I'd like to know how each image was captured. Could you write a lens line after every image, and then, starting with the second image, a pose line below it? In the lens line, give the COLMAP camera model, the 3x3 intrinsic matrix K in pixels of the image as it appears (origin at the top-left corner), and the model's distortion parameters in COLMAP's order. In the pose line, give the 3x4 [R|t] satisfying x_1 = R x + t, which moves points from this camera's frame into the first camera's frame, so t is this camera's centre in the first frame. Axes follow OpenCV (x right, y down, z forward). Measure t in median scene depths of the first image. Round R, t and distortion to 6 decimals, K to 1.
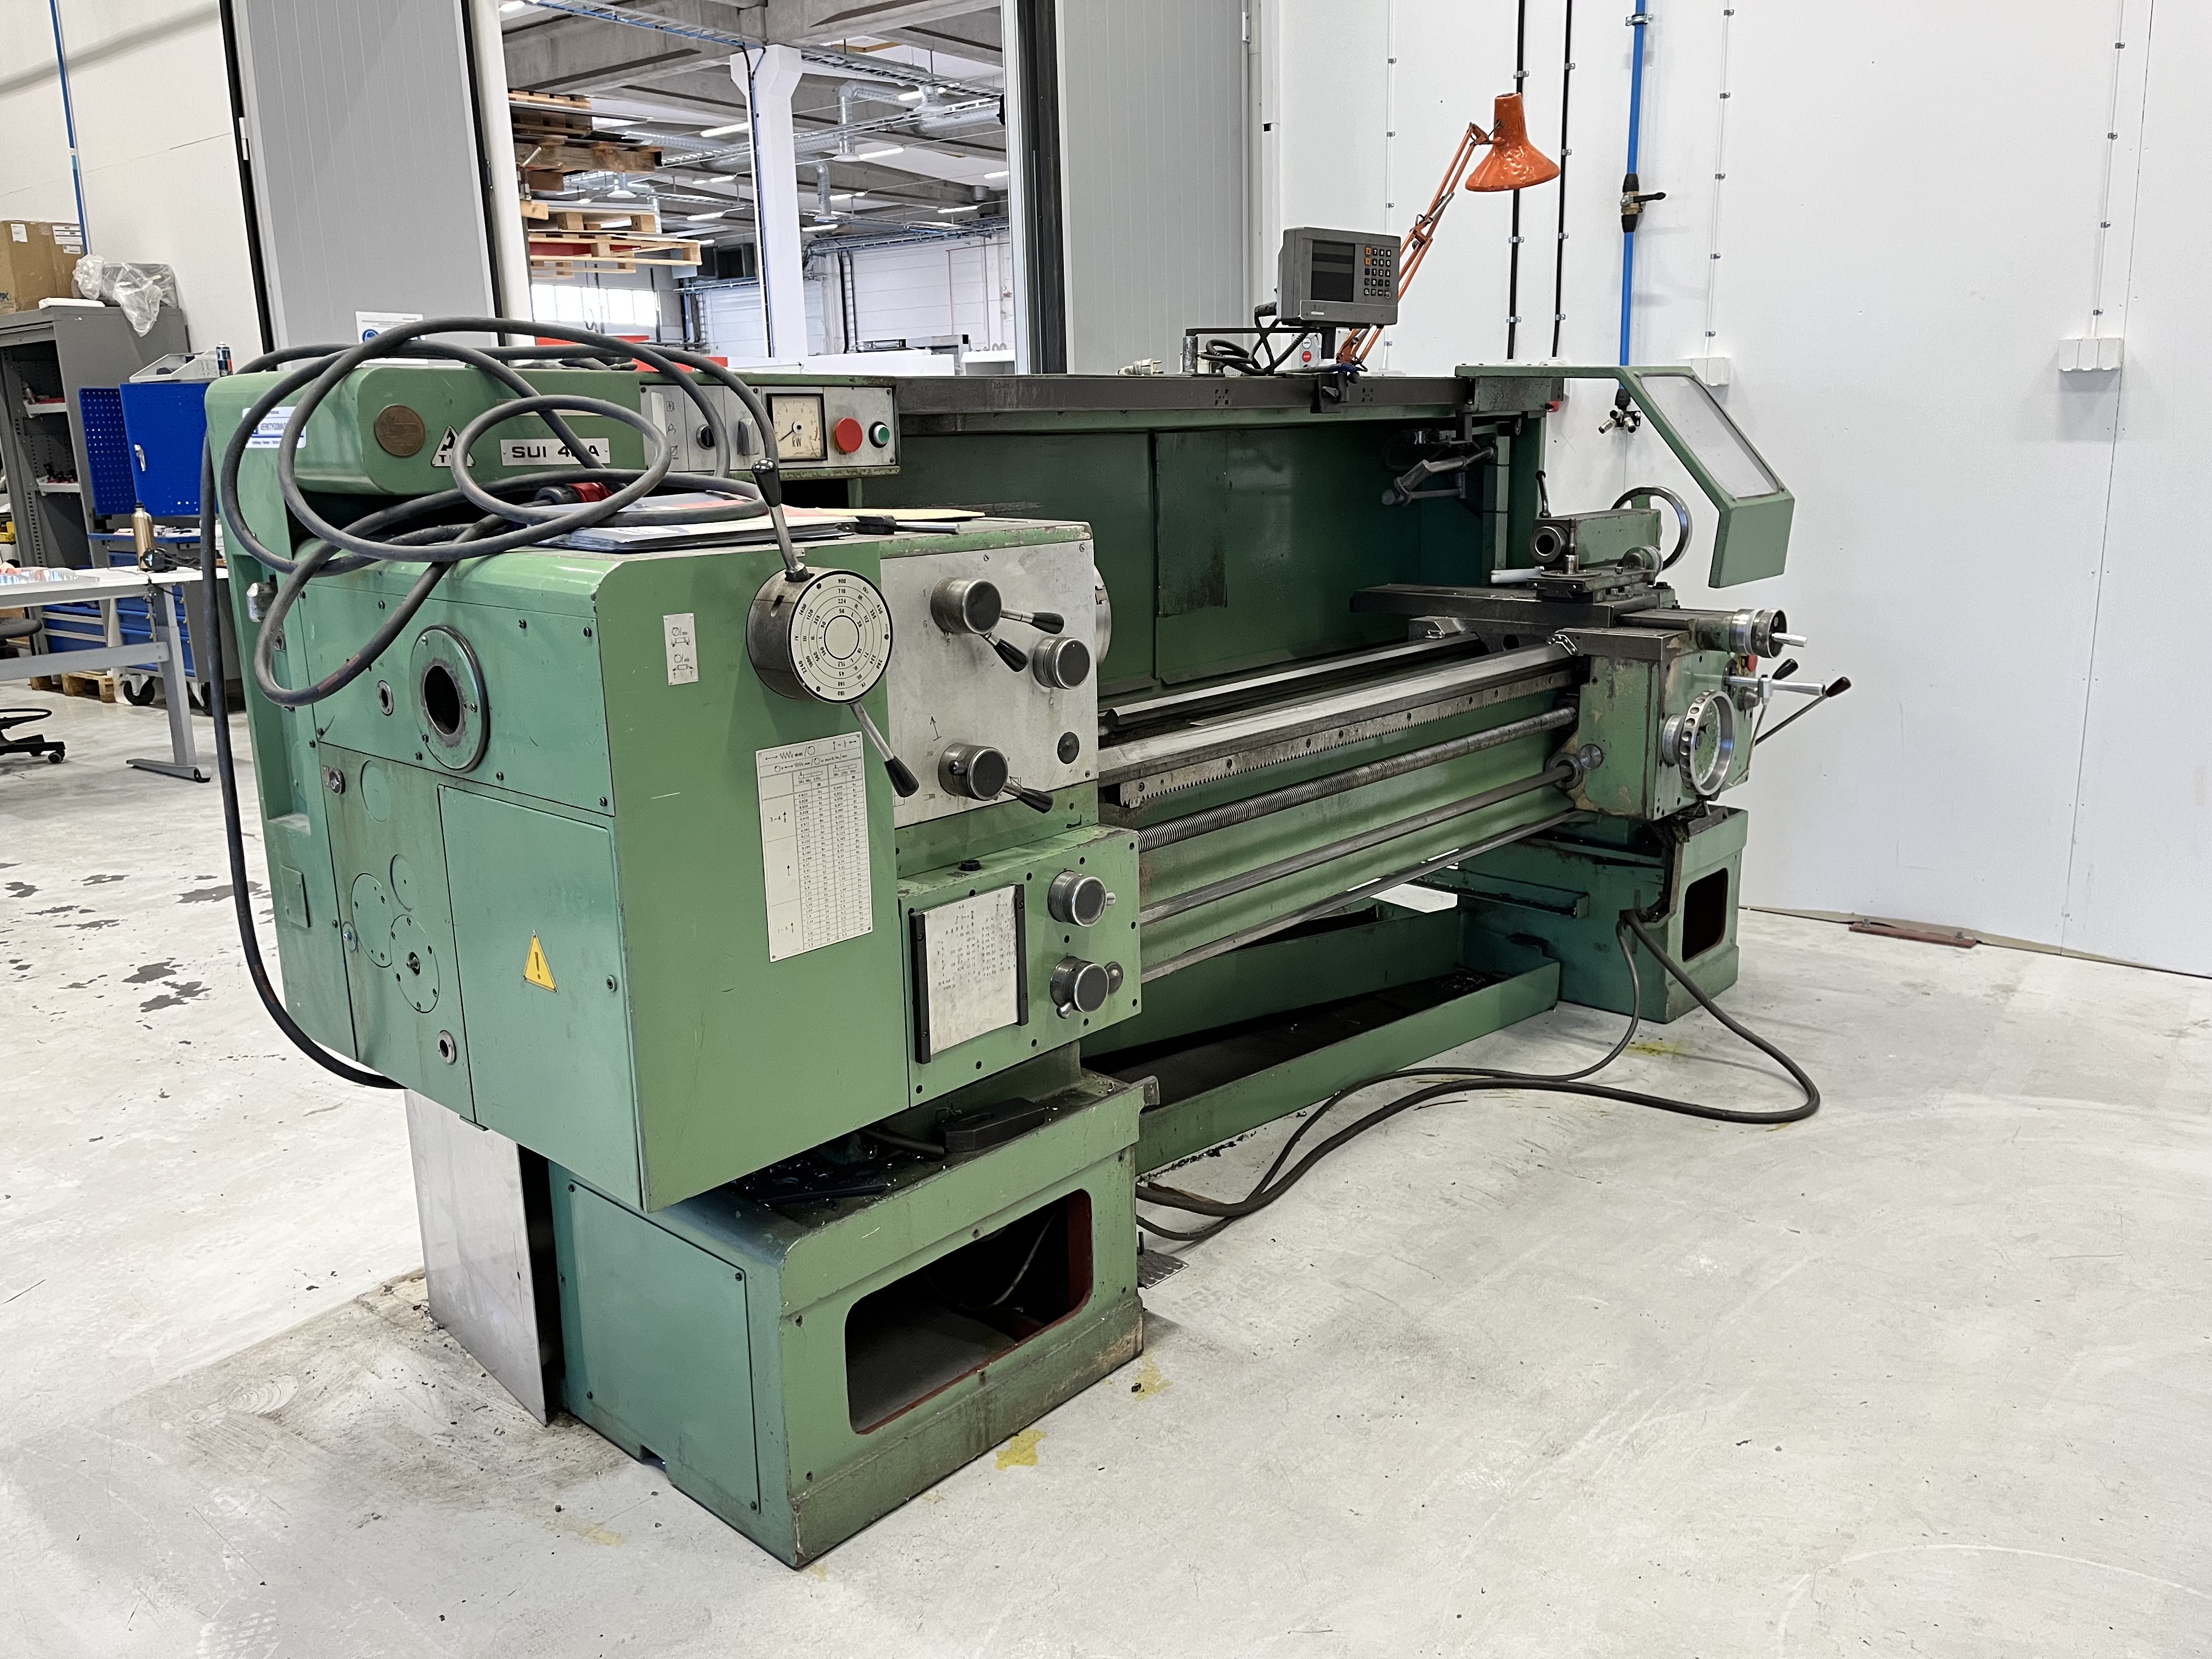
lens RADIAL K [[1684.4, 0, 1106.0], [0, 1684.4, 829.5], [0, 0, 1]] dist [0.082276, -0.103908]
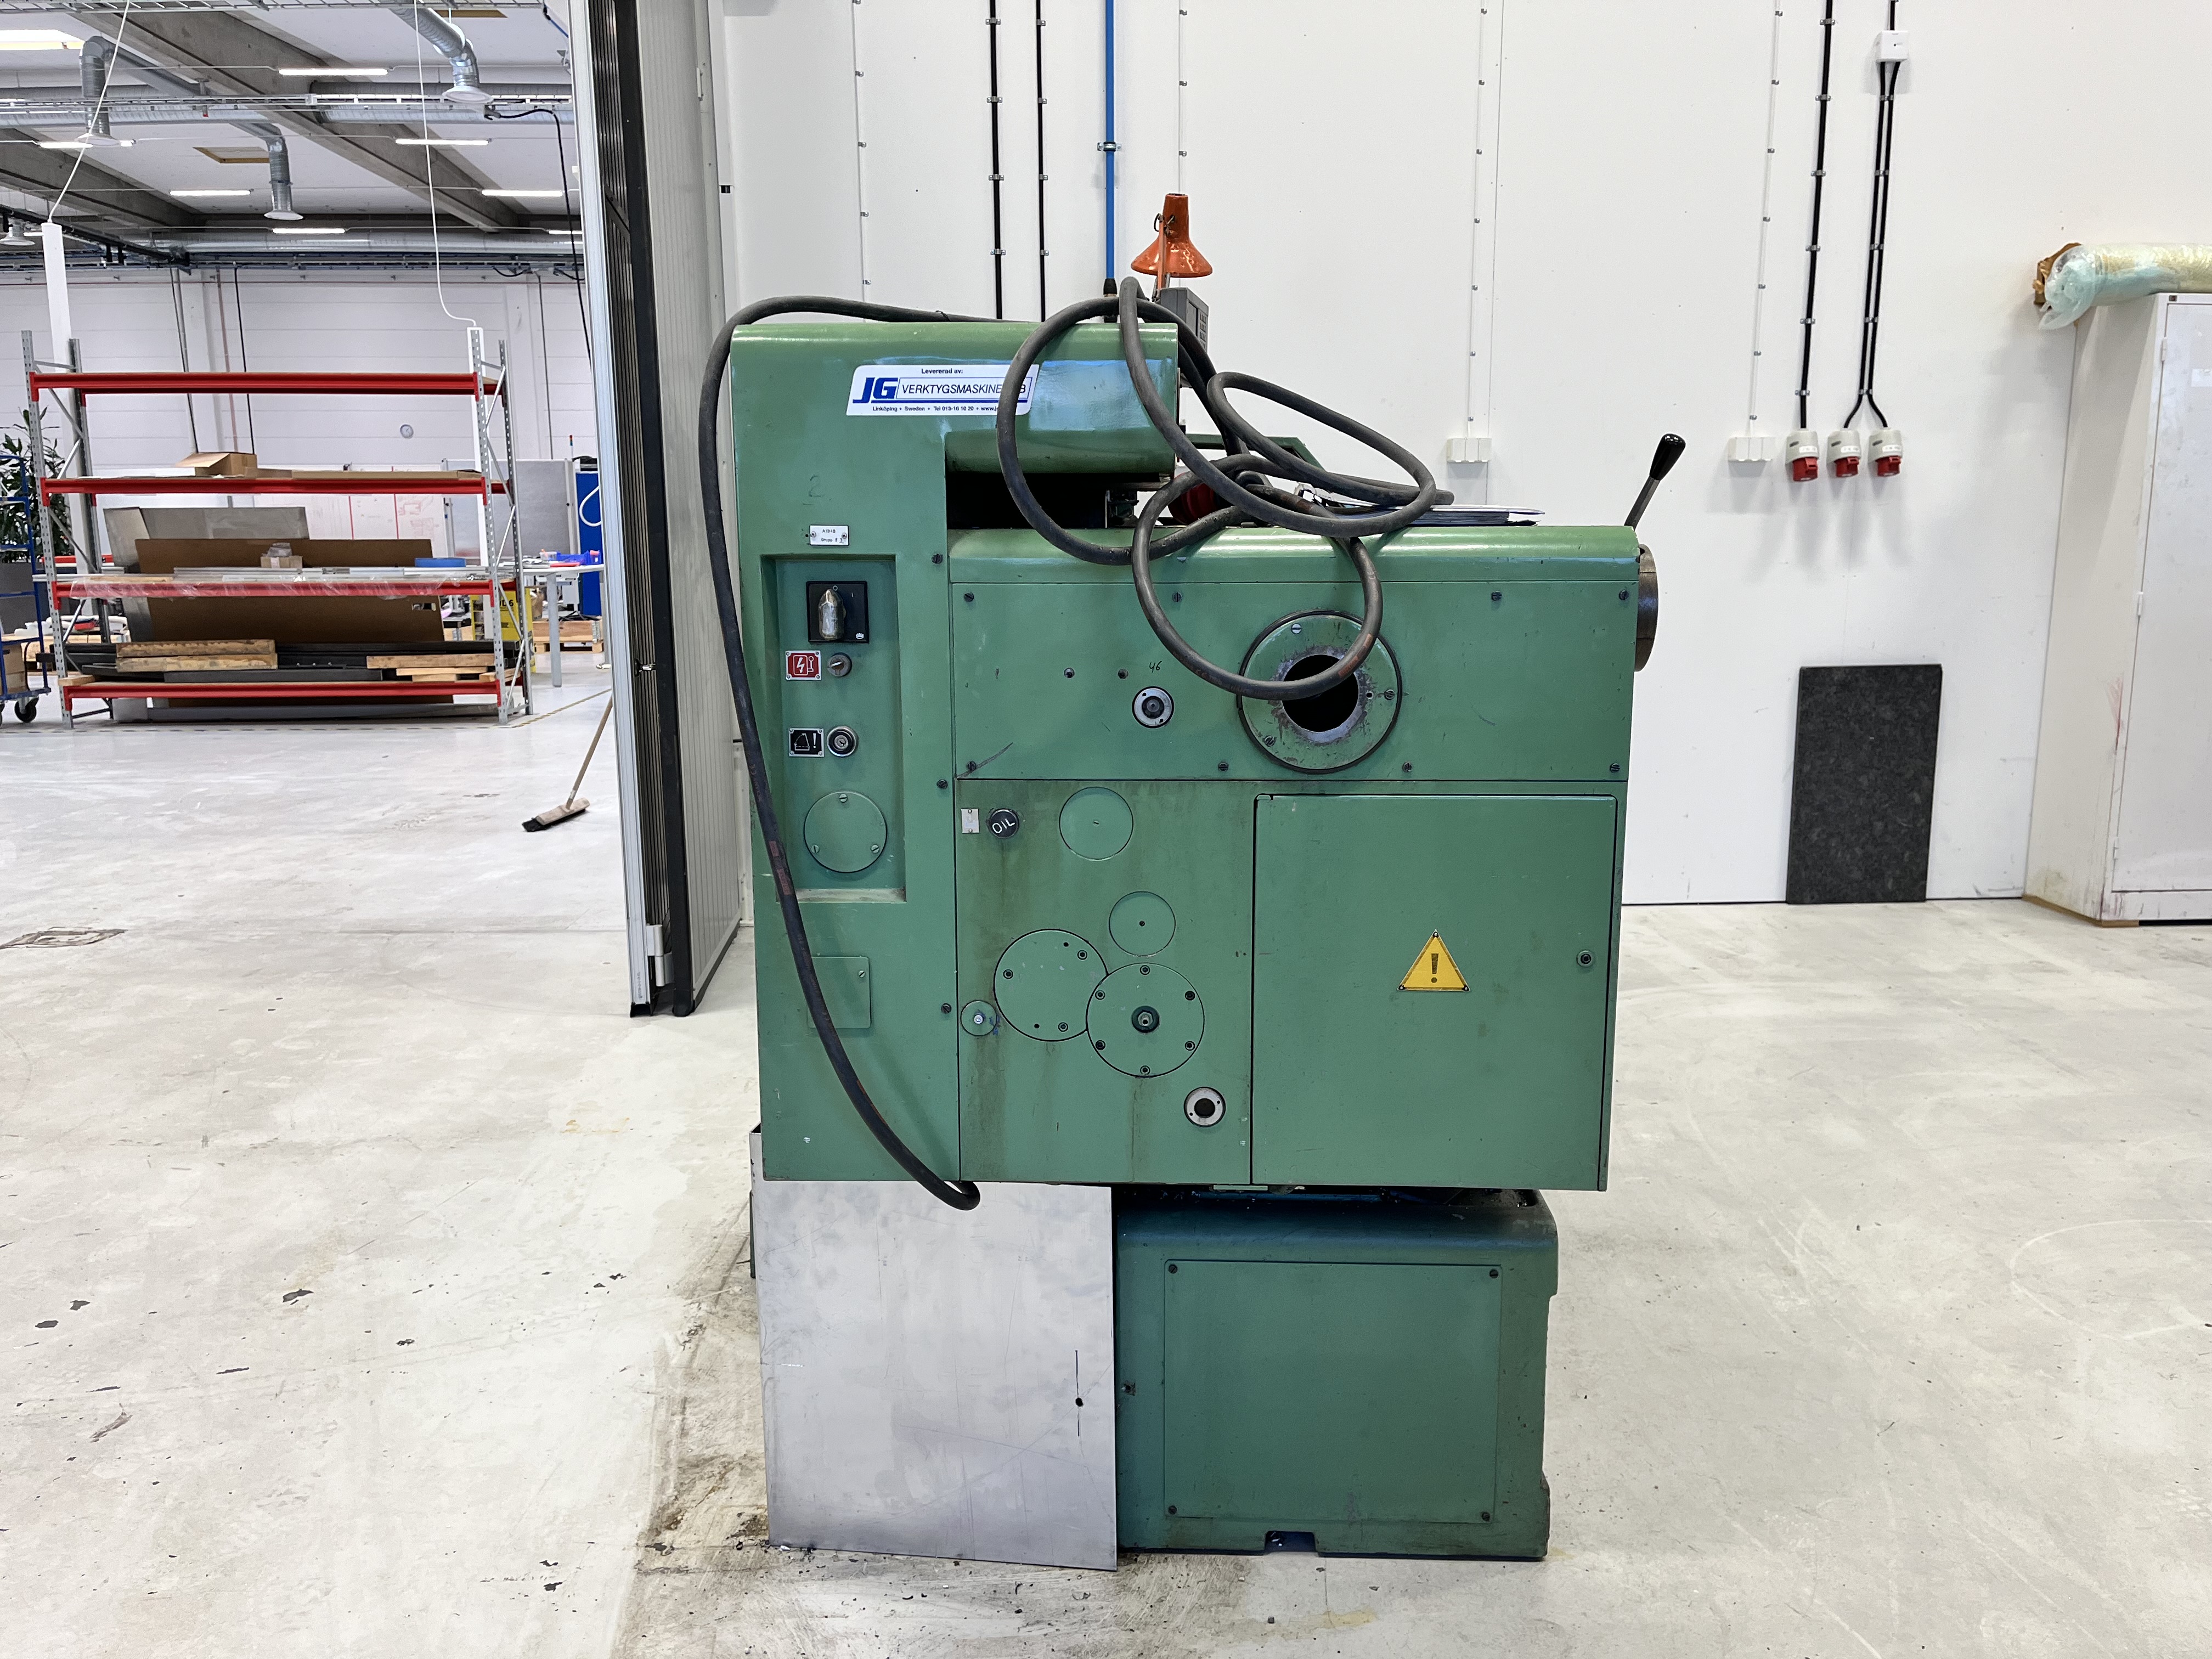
lens RADIAL K [[1686.1, 0, 1102.4], [0, 1686.1, 840.9], [0, 0, 1]] dist [0.097655, -0.137351]
pose [[0.762222, -0.101782, 0.639264, -0.796604], [0.141450, 0.989884, -0.011049, -0.003589], [-0.631672, 0.098846, 0.768908, 0.292511]]
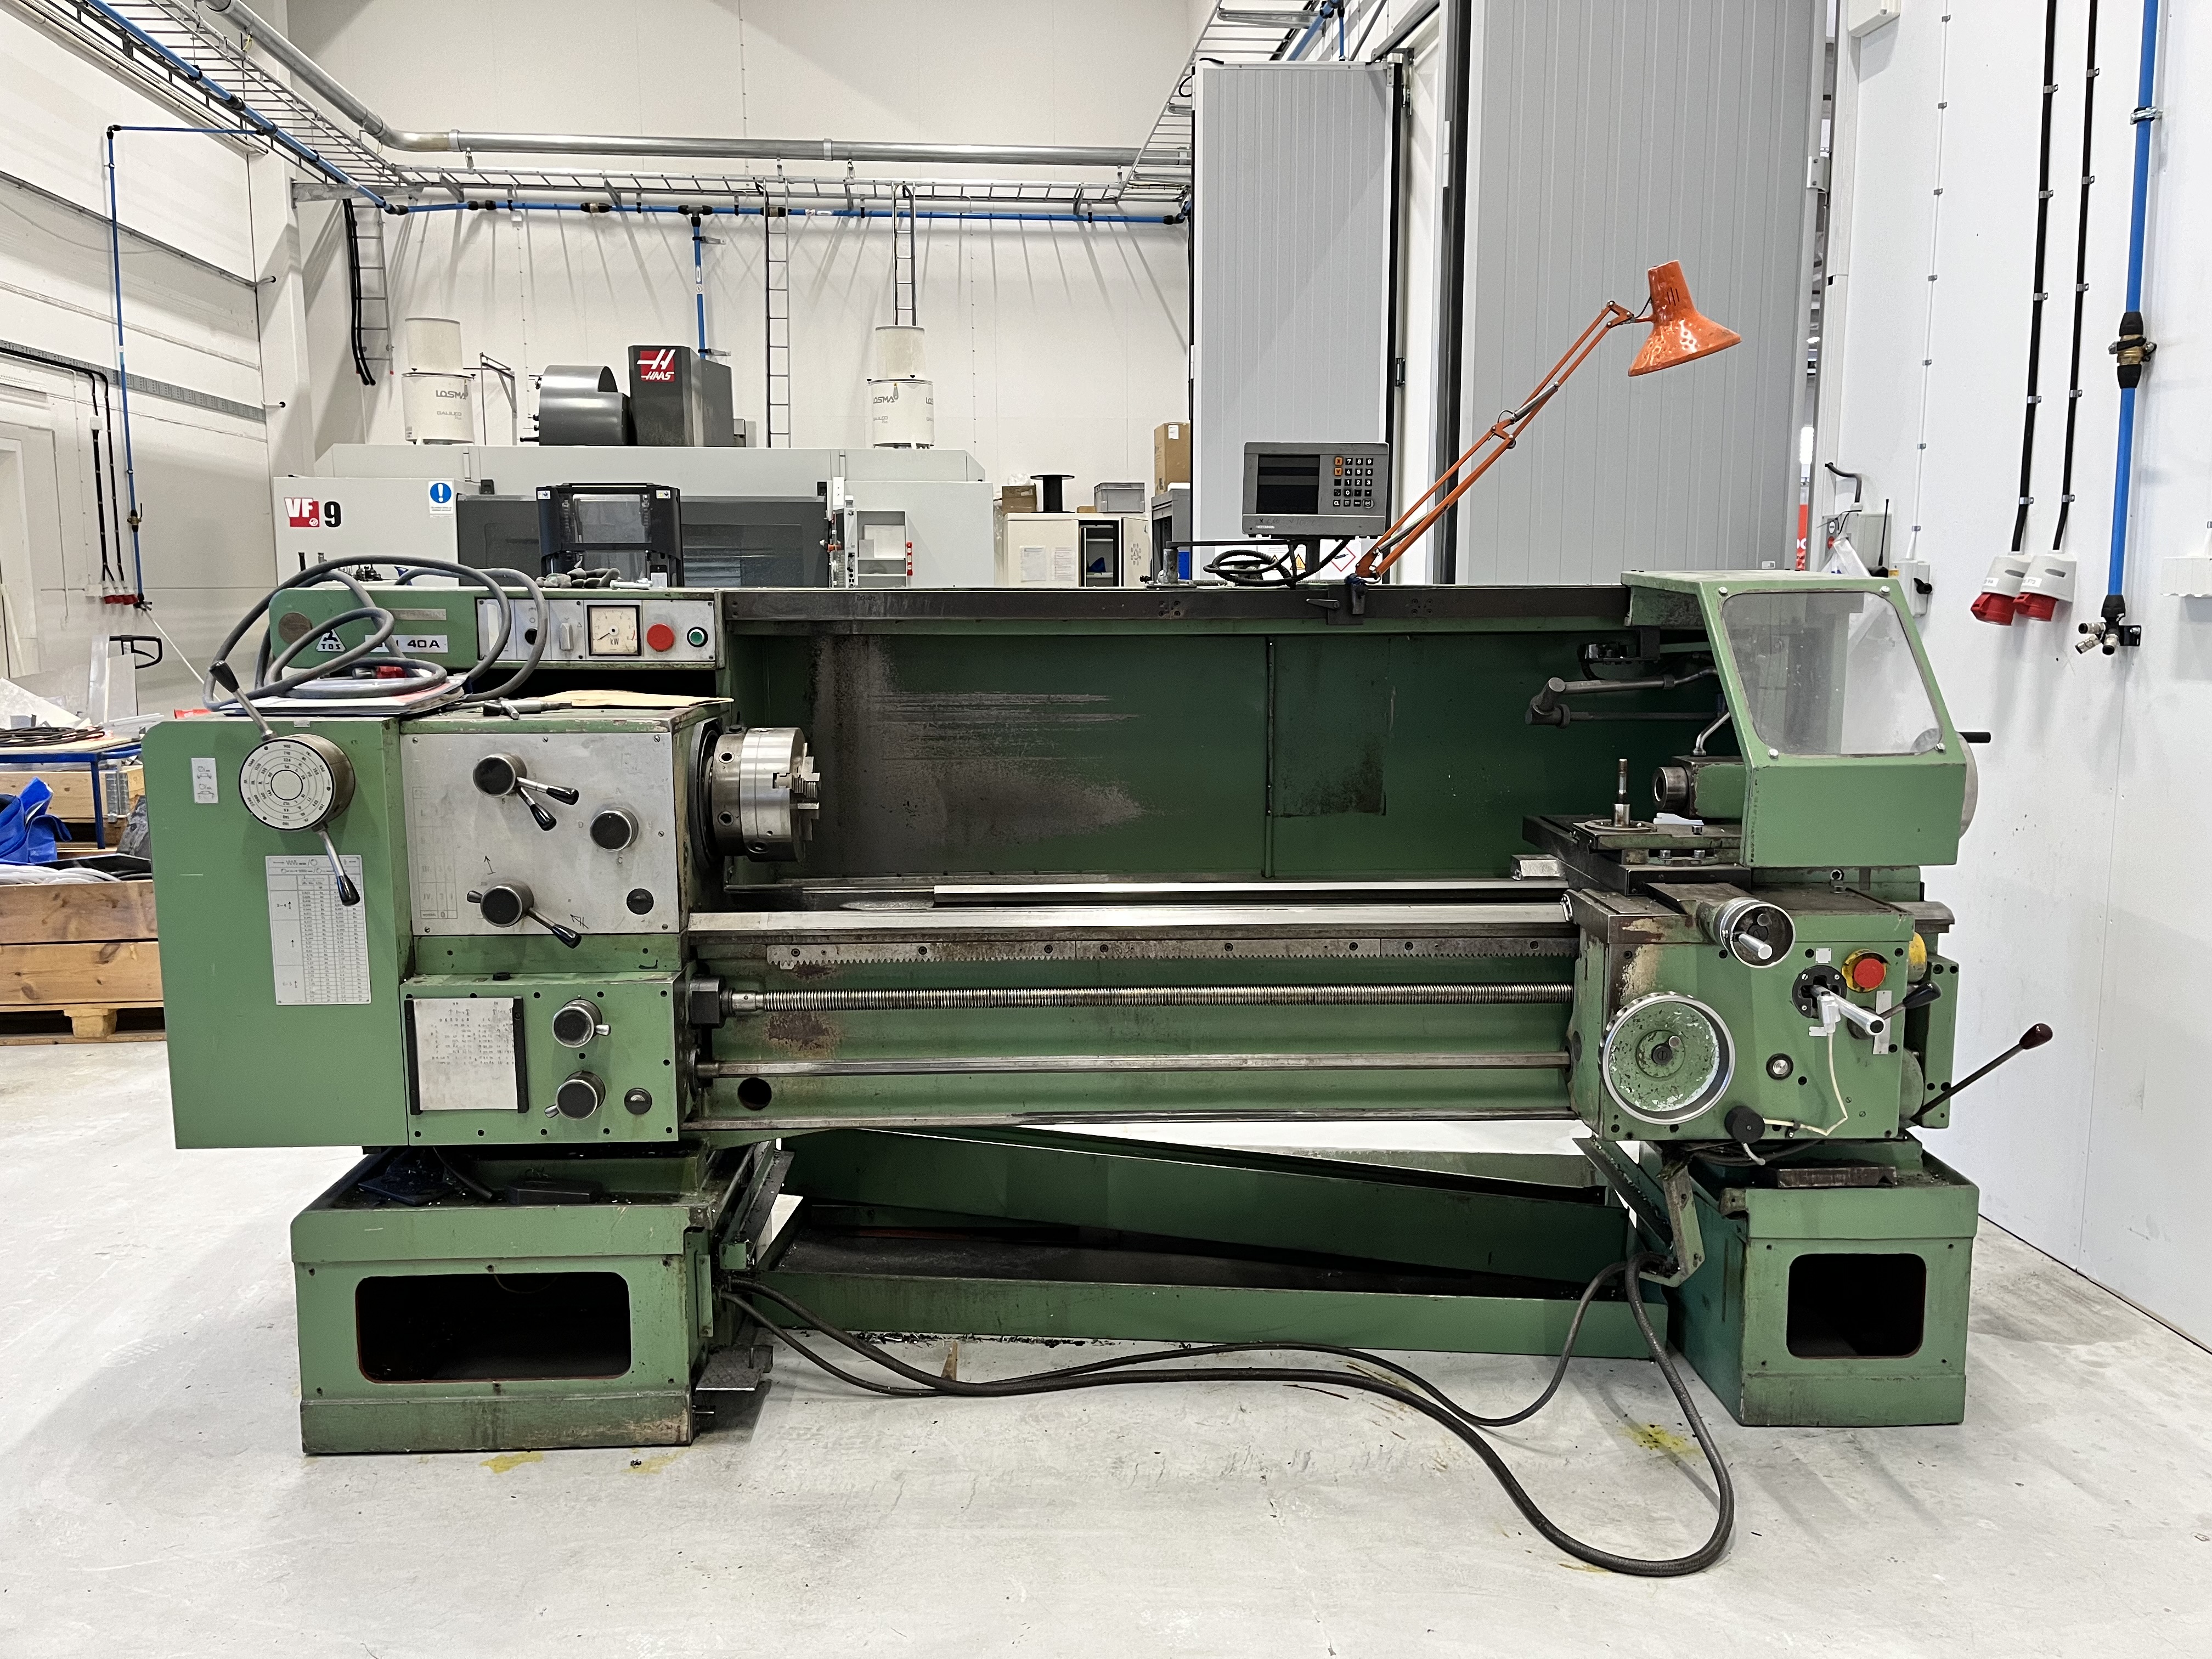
lens RADIAL K [[1684.4, 0, 1106.0], [0, 1684.4, 829.5], [0, 0, 1]] dist [0.082276, -0.103908]
pose [[0.690394, 0.125668, -0.712435, 0.966665], [-0.180797, 0.983519, -0.001719, -0.142901], [0.700477, 0.129992, 0.701736, 0.344794]]
